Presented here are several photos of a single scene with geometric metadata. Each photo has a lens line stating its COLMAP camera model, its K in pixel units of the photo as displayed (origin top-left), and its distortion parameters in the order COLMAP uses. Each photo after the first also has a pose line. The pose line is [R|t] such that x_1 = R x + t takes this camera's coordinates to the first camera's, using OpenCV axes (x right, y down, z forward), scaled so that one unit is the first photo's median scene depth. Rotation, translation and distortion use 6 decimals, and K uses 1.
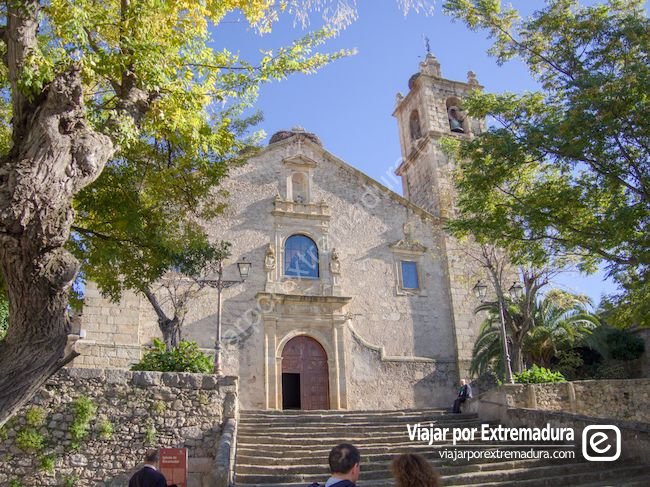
lens RADIAL K [[582.9, 0, 325.0], [0, 582.9, 243.5], [0, 0, 1]] dist [-0.237476, 0.119156]
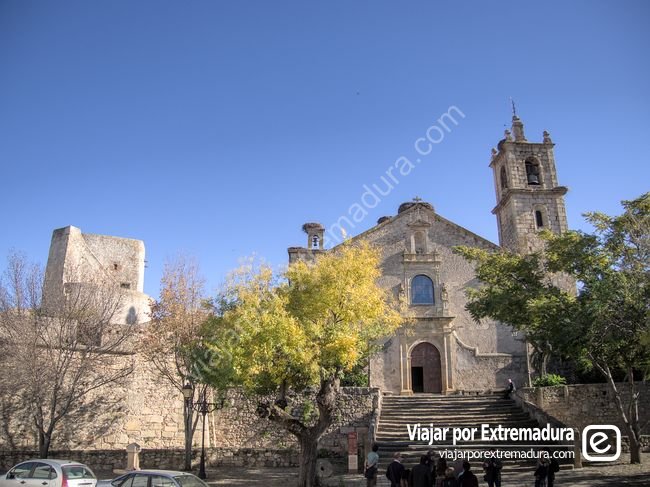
lens RADIAL K [[570.5, 0, 325.0], [0, 570.5, 243.5], [0, 0, 1]] dist [-0.240448, 0.121386]
pose [[0.962484, -0.047613, -0.267129, 0.122366], [0.073057, 0.993602, 0.086127, -0.259040], [0.261319, -0.102411, 0.959804, -0.513352]]
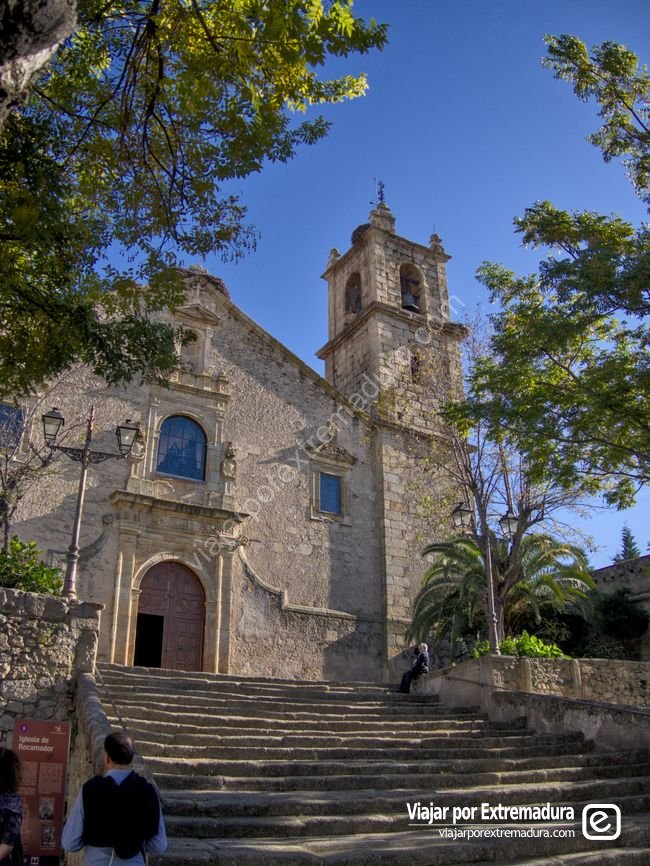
lens RADIAL K [[760.0, 0, 325.0], [0, 760.0, 433.0], [0, 0, 1]] dist [-0.240448, 0.121386]
pose [[0.972655, 0.128946, 0.193171, -0.053320], [-0.120447, 0.991186, -0.055163, 0.035522], [-0.198581, 0.030388, 0.979613, 0.097020]]
